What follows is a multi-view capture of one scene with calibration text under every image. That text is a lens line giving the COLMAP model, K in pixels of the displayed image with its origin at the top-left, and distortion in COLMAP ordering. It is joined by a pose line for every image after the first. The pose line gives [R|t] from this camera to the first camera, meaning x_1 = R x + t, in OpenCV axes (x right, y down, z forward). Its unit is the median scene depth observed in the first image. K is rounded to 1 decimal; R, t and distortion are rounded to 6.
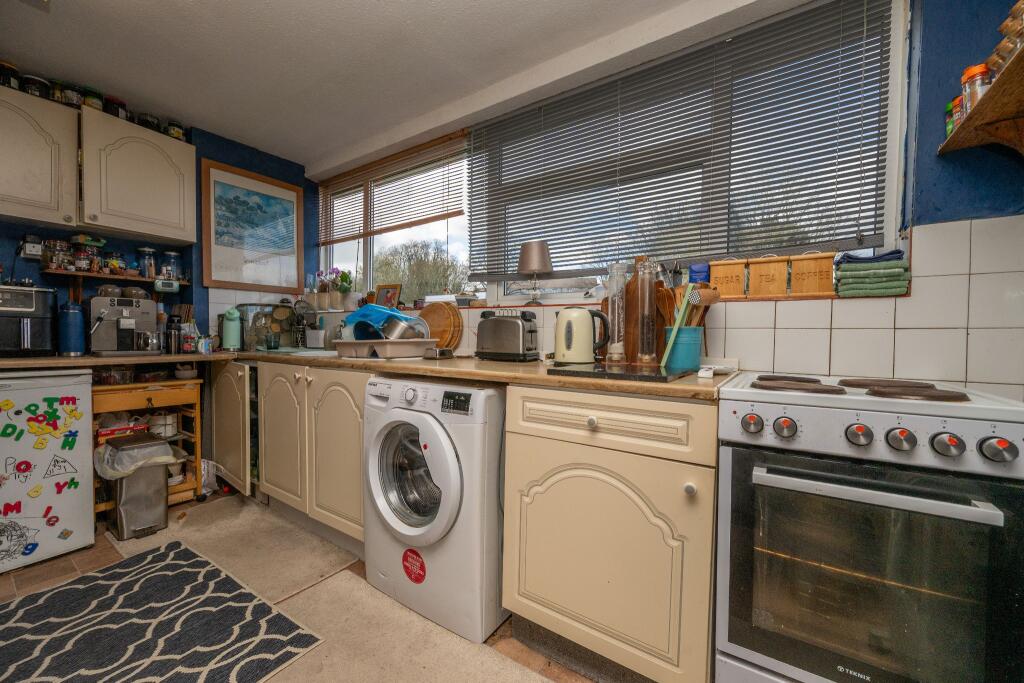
lens RADIAL K [[403.5, 0, 508.9], [0, 403.5, 334.1], [0, 0, 1]] dist [-0.009239, 0.000062]
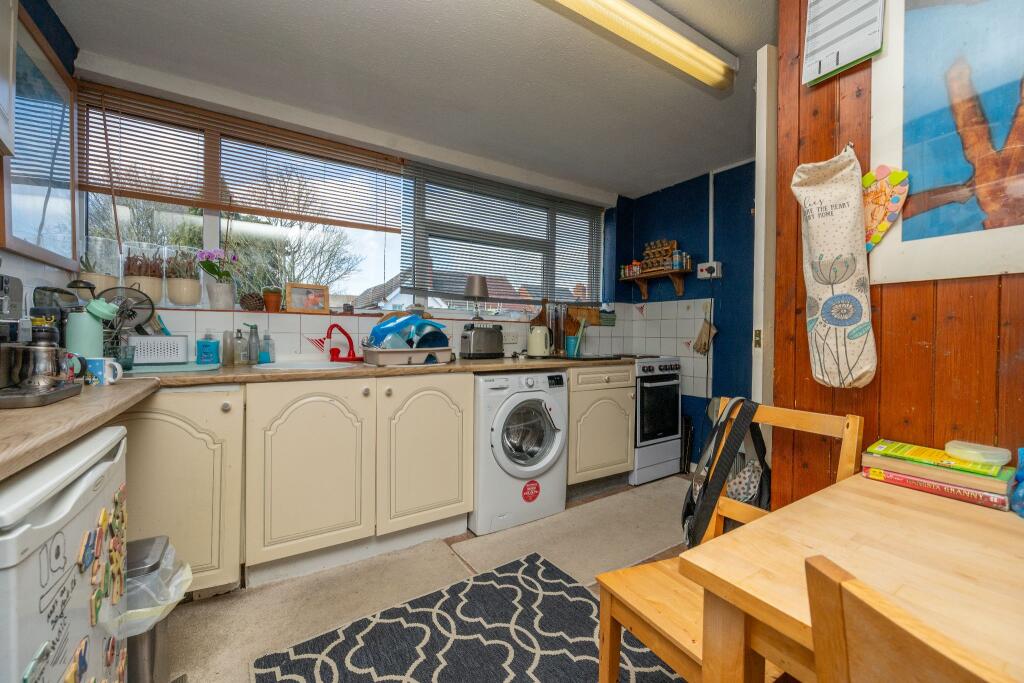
lens RADIAL K [[403.5, 0, 508.9], [0, 403.5, 334.1], [0, 0, 1]] dist [-0.009239, 0.000062]
pose [[0.390088, -0.005877, 0.920759, -1.737568], [-0.003663, 0.999962, 0.007934, -0.045446], [-0.920770, -0.006468, 0.390052, 0.484219]]
